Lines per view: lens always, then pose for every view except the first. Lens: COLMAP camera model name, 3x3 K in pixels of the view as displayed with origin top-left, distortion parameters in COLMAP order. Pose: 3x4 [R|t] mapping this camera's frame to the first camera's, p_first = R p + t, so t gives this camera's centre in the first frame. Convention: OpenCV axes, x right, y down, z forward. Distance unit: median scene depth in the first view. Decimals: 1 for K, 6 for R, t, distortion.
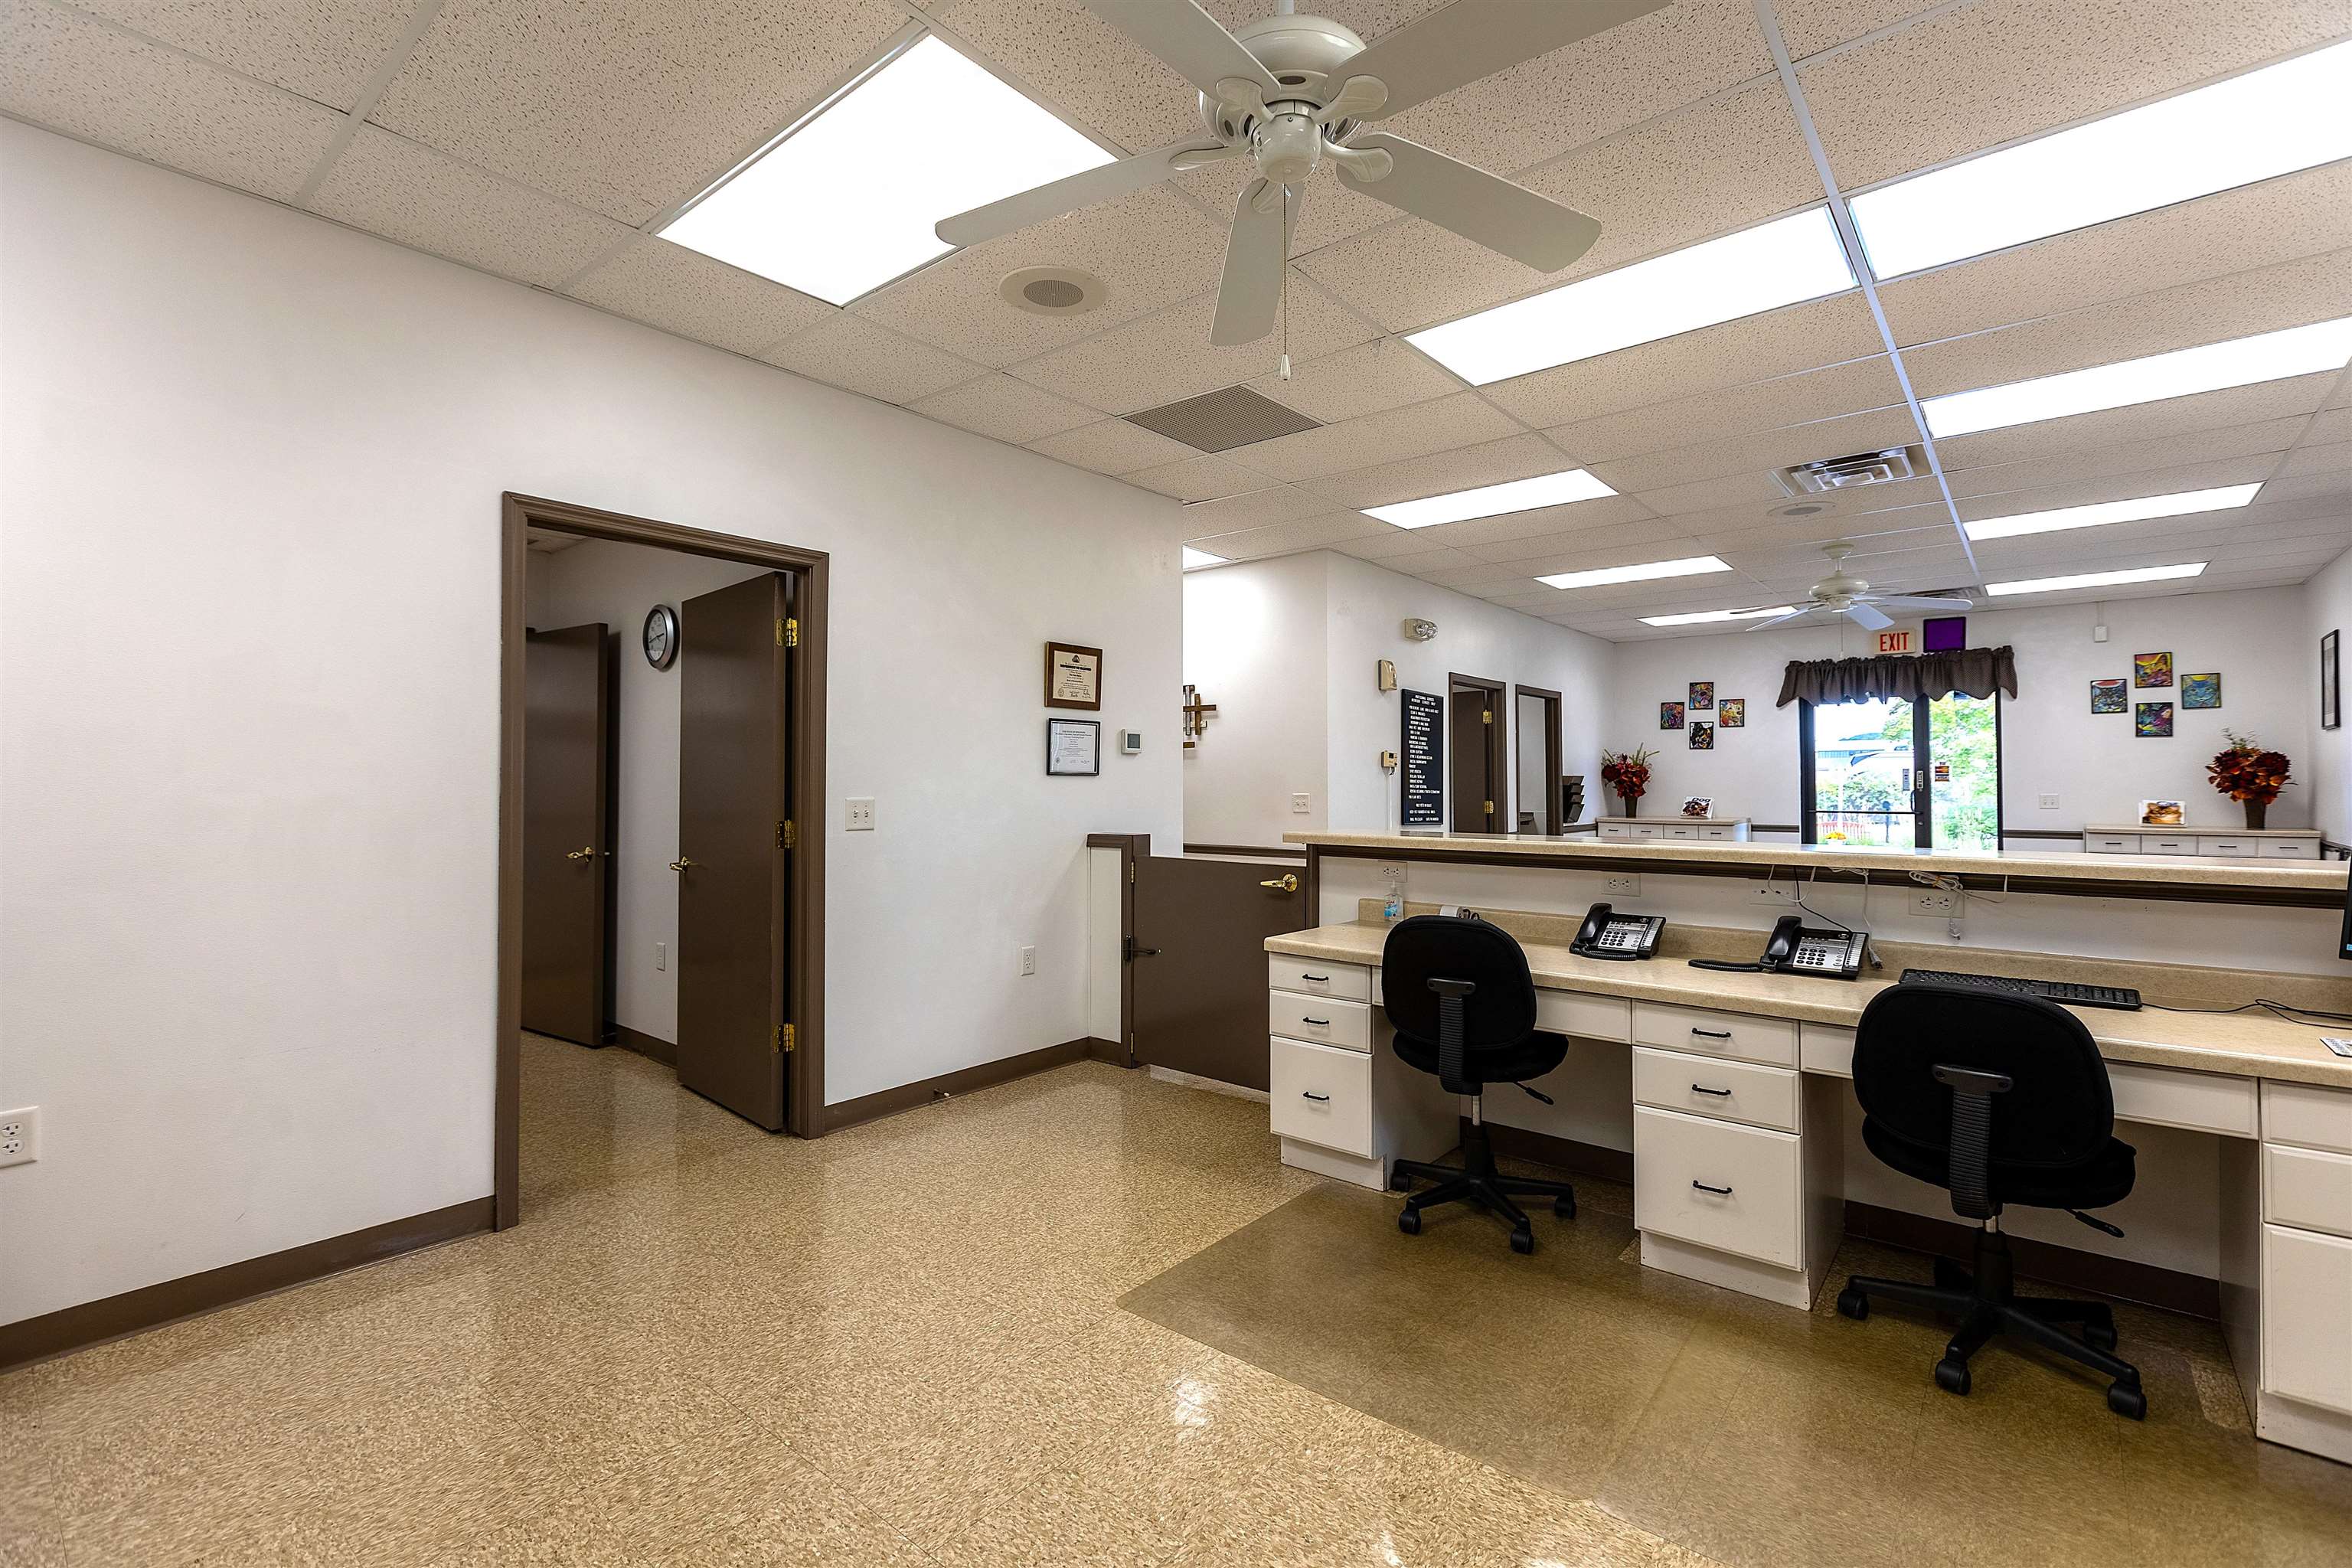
lens RADIAL K [[1056.5, 0, 1179.7], [0, 1056.5, 778.4], [0, 0, 1]] dist [0.012992, 0.000231]
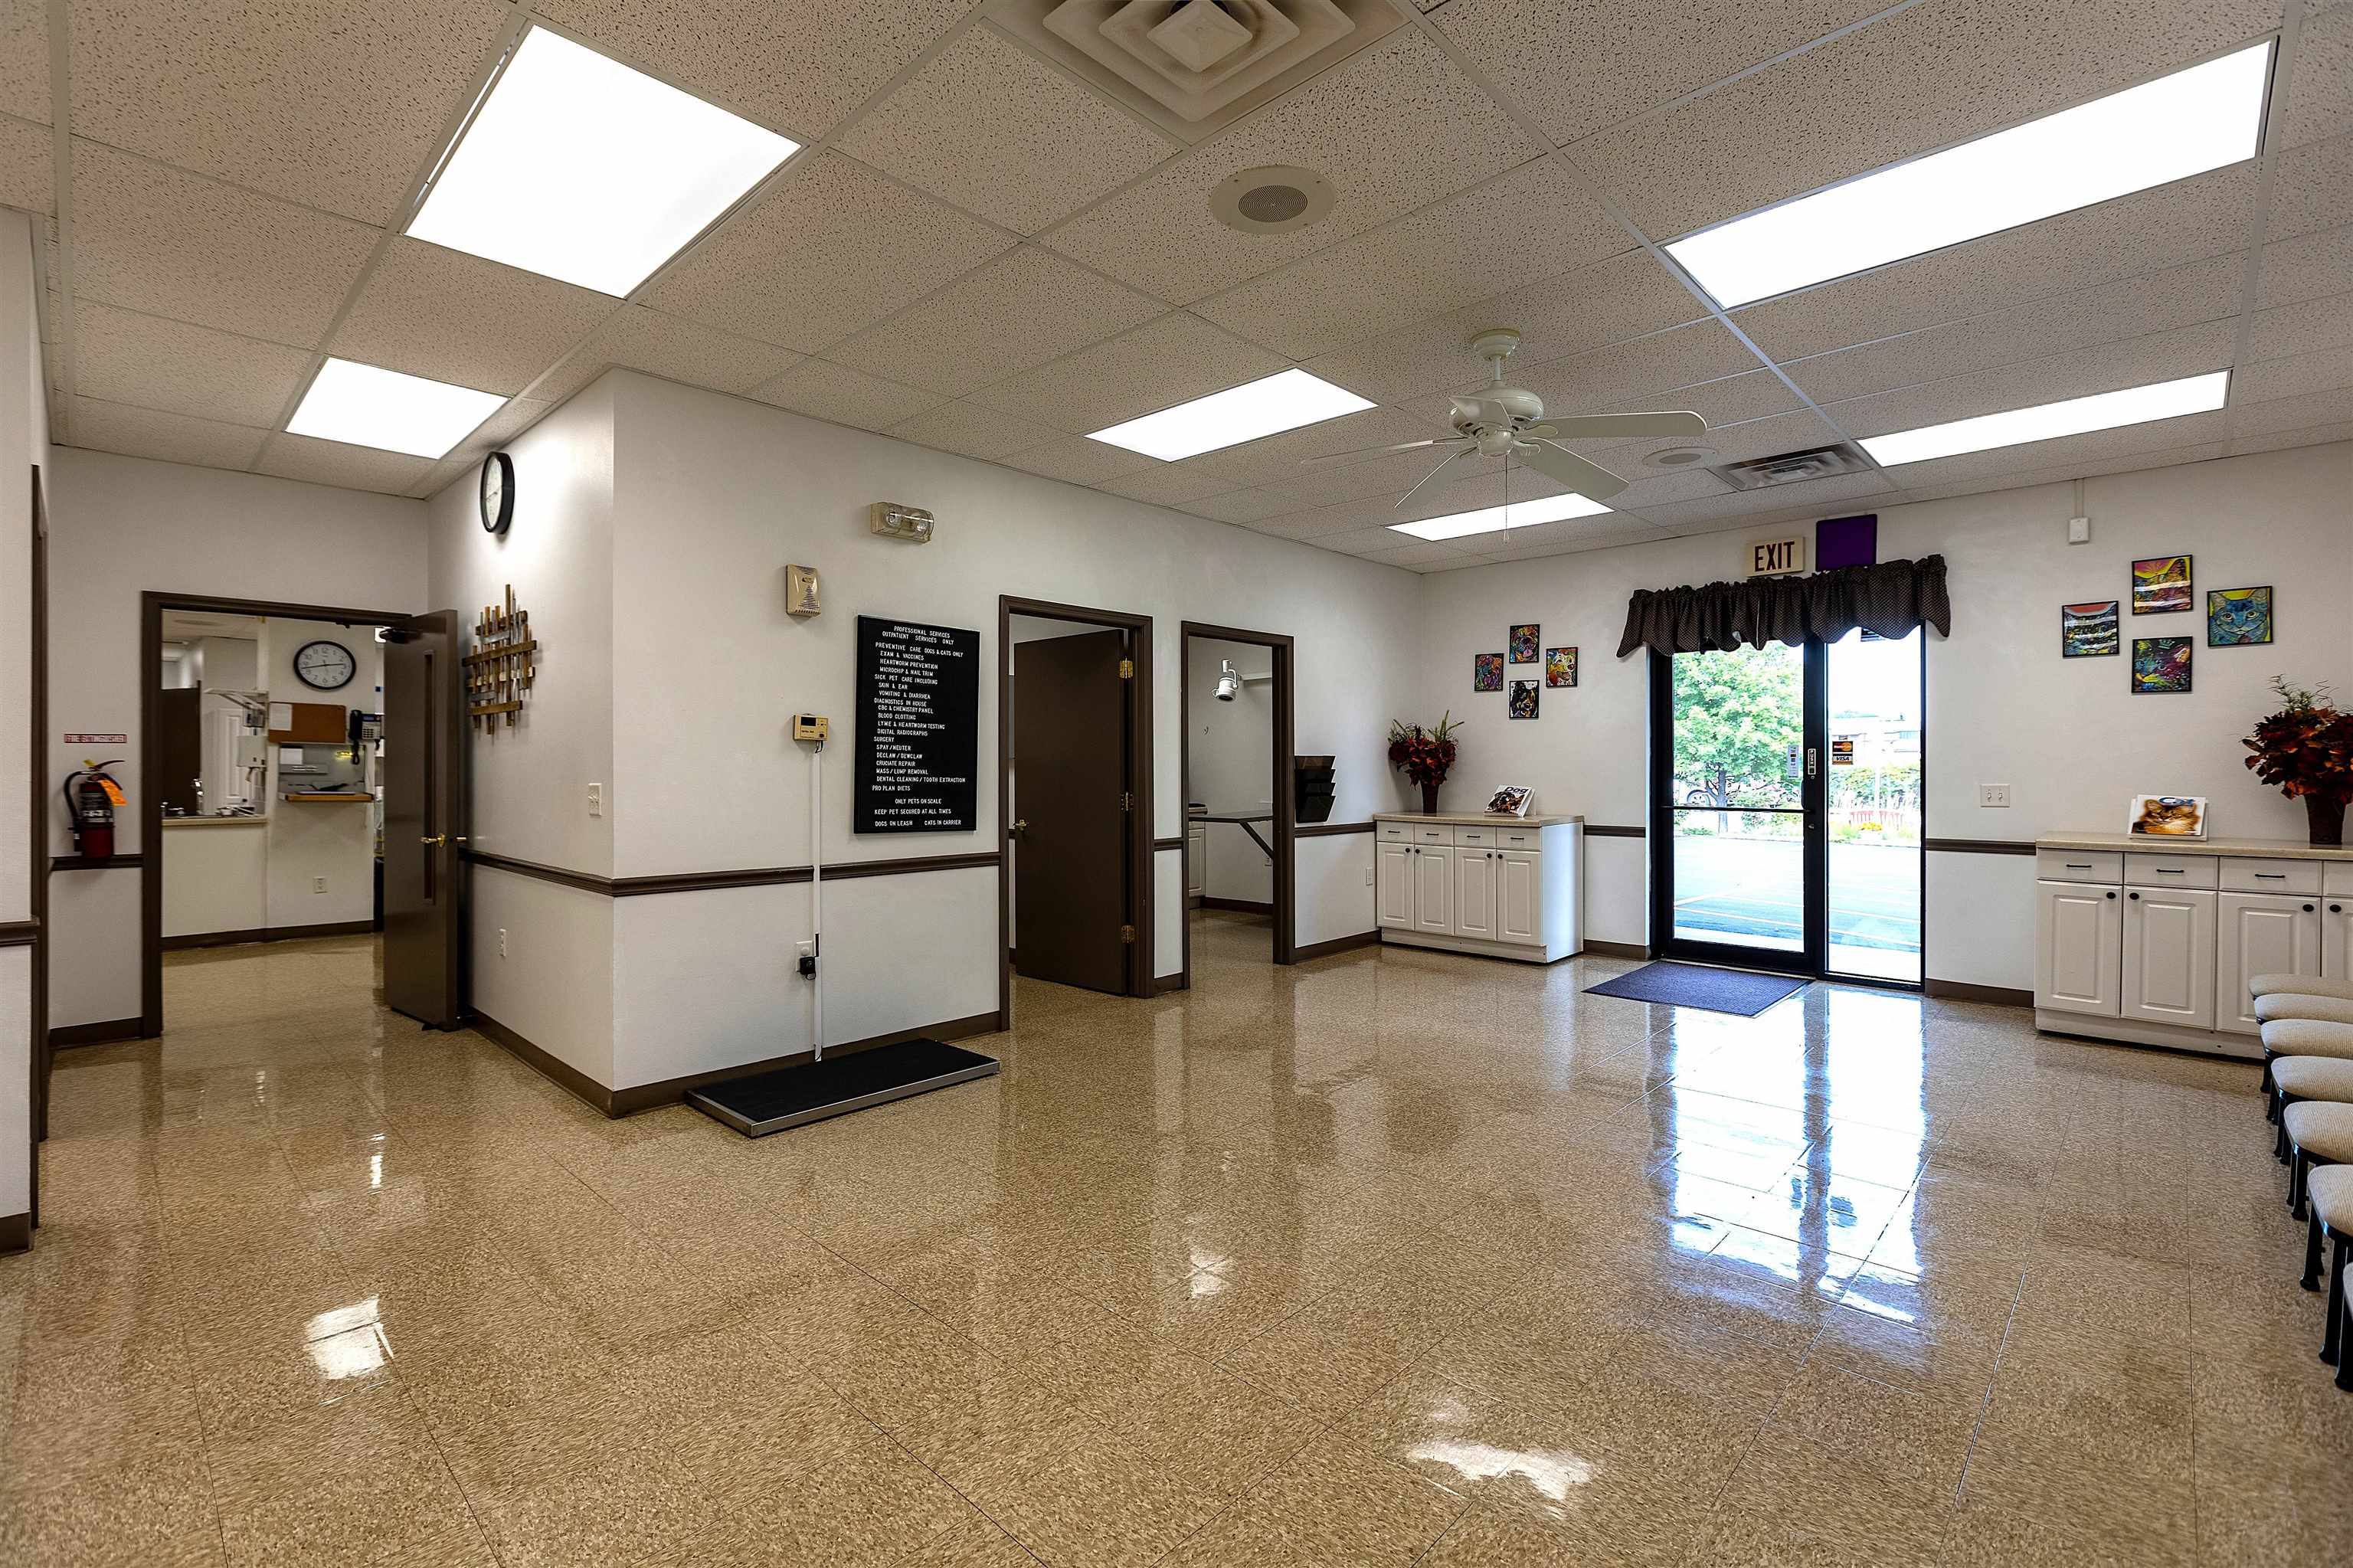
lens RADIAL K [[1056.9, 0, 1172.2], [0, 1056.9, 777.7], [0, 0, 1]] dist [0.012992, 0.000231]
pose [[0.997405, 0.002166, -0.071958, 0.357236], [-0.000955, 0.999857, 0.016861, 0.000362], [0.071984, -0.016748, 0.997265, 0.315091]]
